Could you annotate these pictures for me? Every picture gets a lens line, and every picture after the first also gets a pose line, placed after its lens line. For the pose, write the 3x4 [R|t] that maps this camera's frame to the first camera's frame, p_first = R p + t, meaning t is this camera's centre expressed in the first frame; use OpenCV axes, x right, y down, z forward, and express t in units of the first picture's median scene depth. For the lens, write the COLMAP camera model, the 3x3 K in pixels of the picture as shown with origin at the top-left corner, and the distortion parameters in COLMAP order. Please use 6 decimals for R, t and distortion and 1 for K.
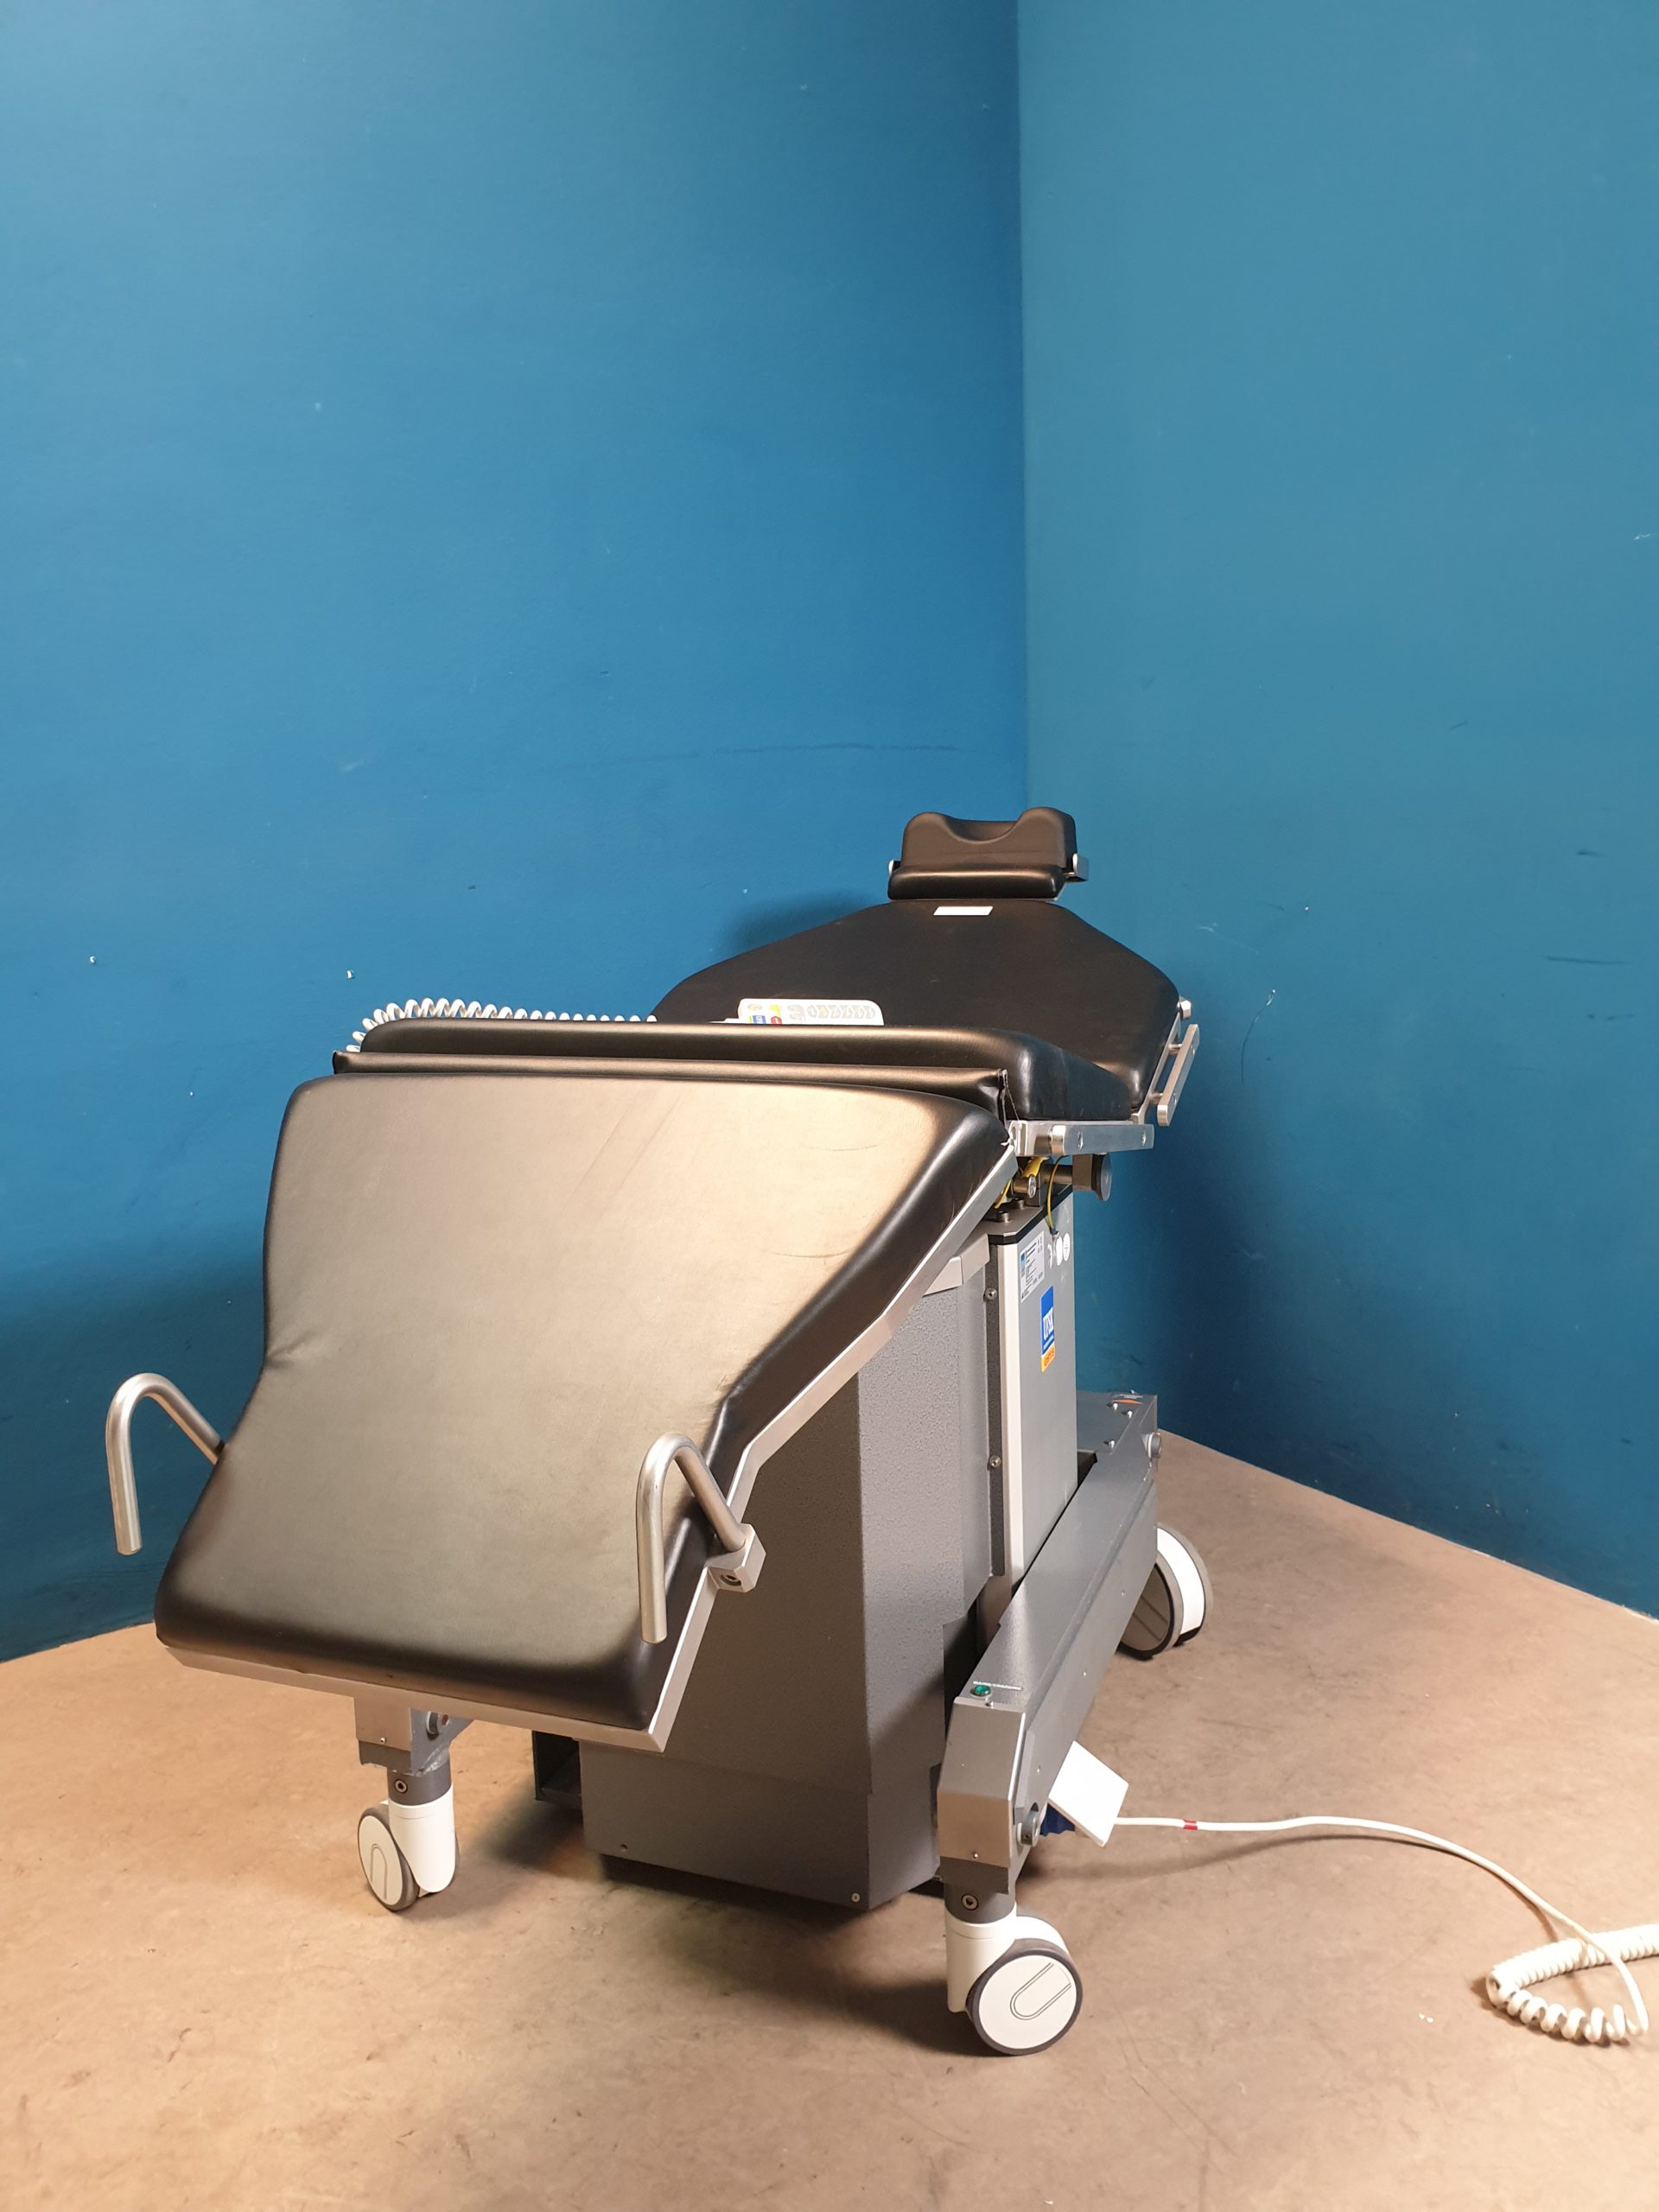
lens RADIAL K [[1717.9, 0, 845.5], [0, 1717.9, 1104.1], [0, 0, 1]] dist [-0.013699, 0.045926]
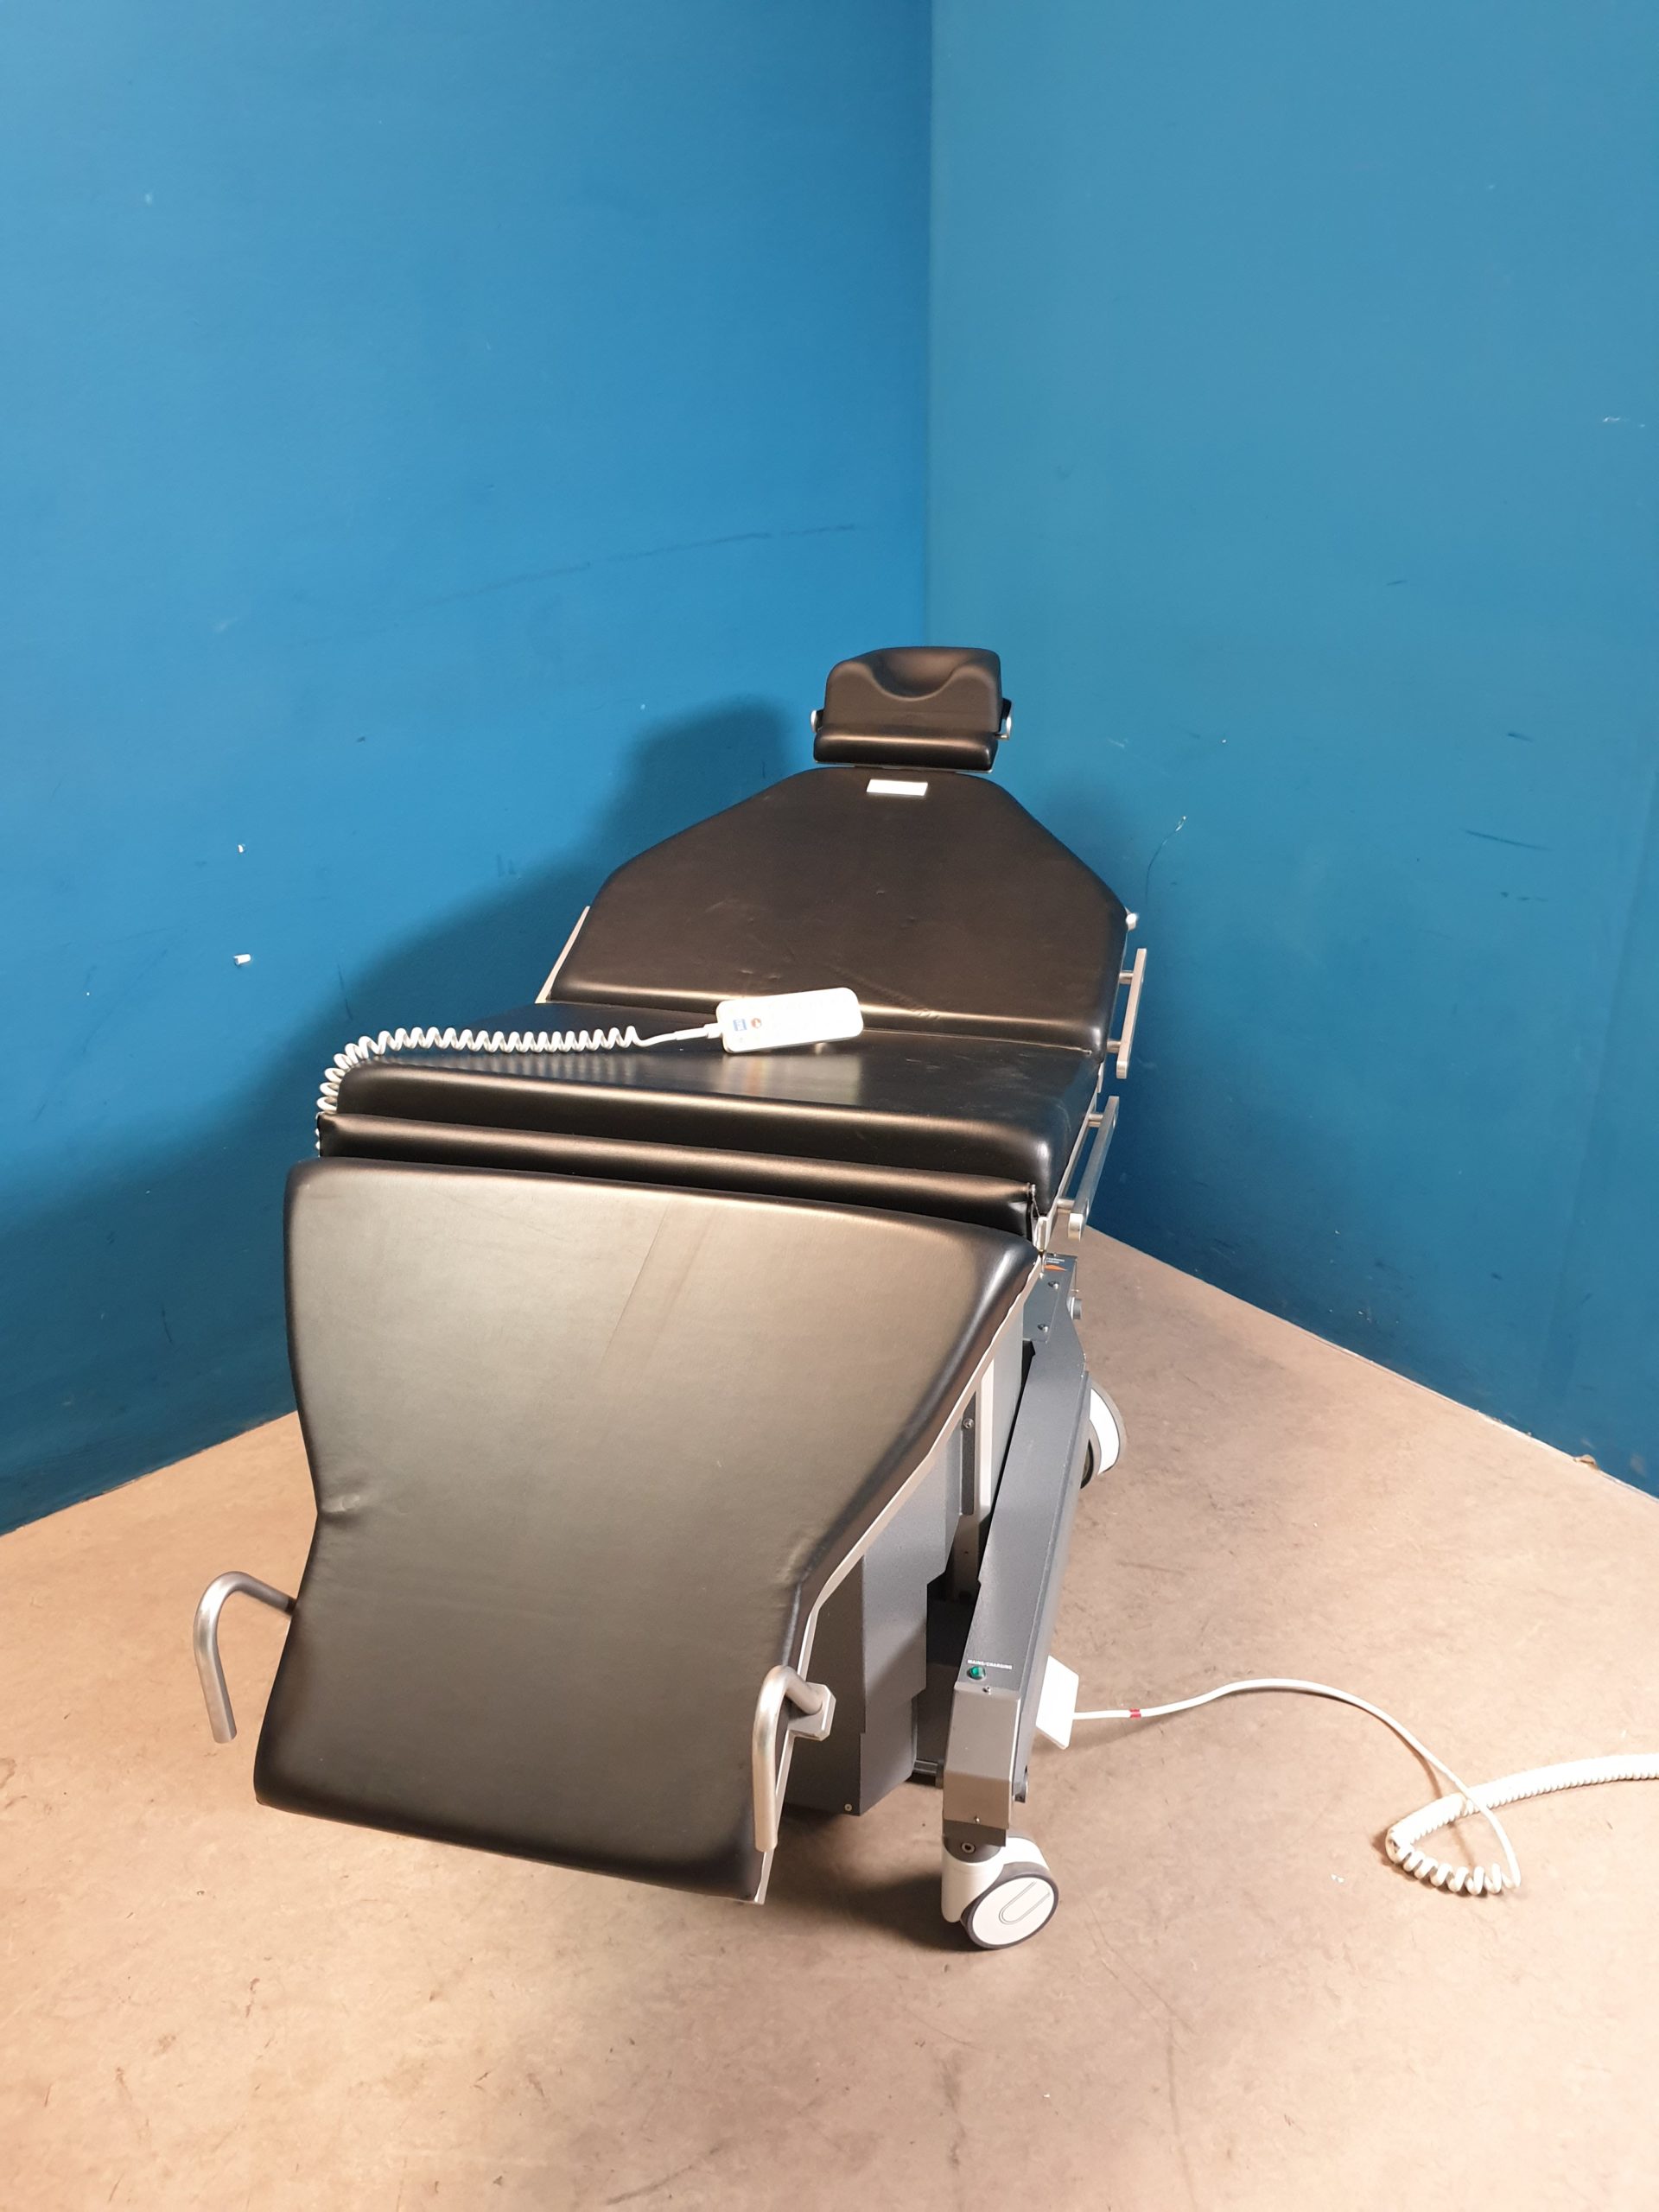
lens RADIAL K [[1721.0, 0, 833.6], [0, 1721.0, 1080.7], [0, 0, 1]] dist [-0.031637, 0.081949]
pose [[0.993188, -0.033217, 0.111690, -0.110084], [0.003529, 0.966644, 0.256100, -0.276313], [-0.116471, -0.253961, 0.960176, 0.043263]]
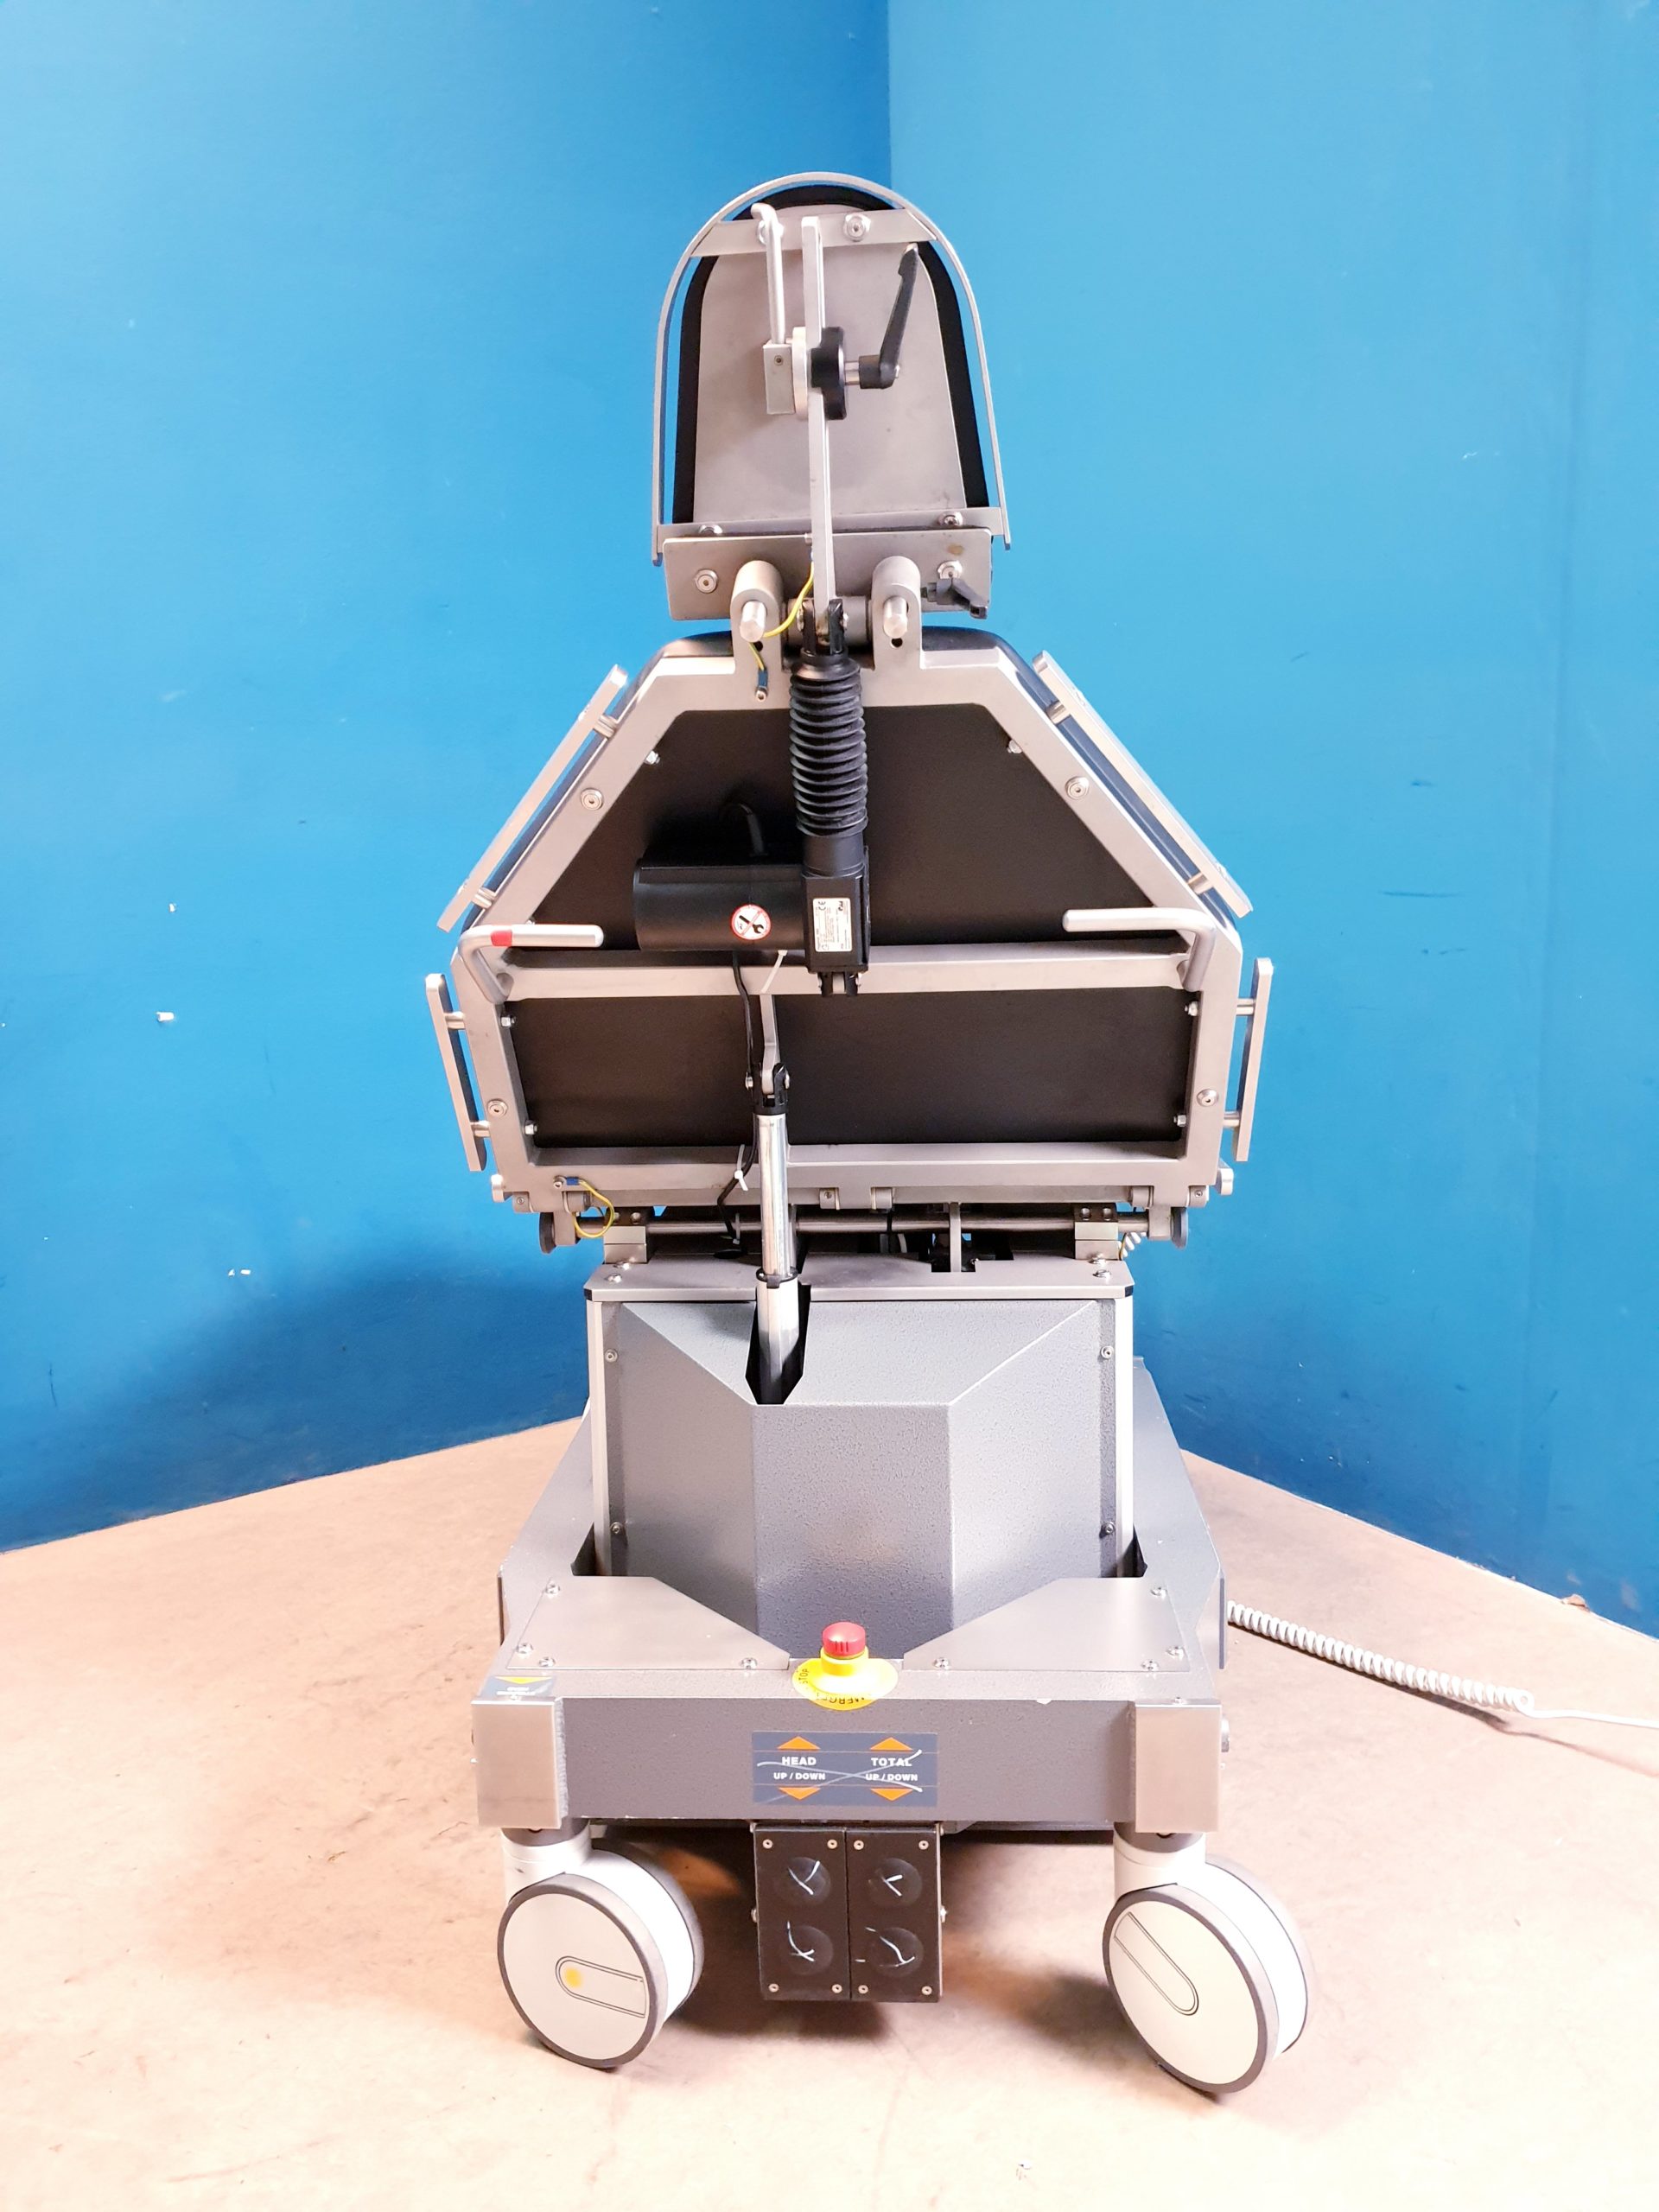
lens RADIAL K [[1714.9, 0, 837.9], [0, 1714.9, 1116.8], [0, 0, 1]] dist [-0.011176, 0.046857]
pose [[0.999934, 0.005974, -0.009858, 0.147864], [-0.005922, 0.999969, 0.005267, 0.052678], [0.009889, -0.005208, 0.999938, 0.030457]]
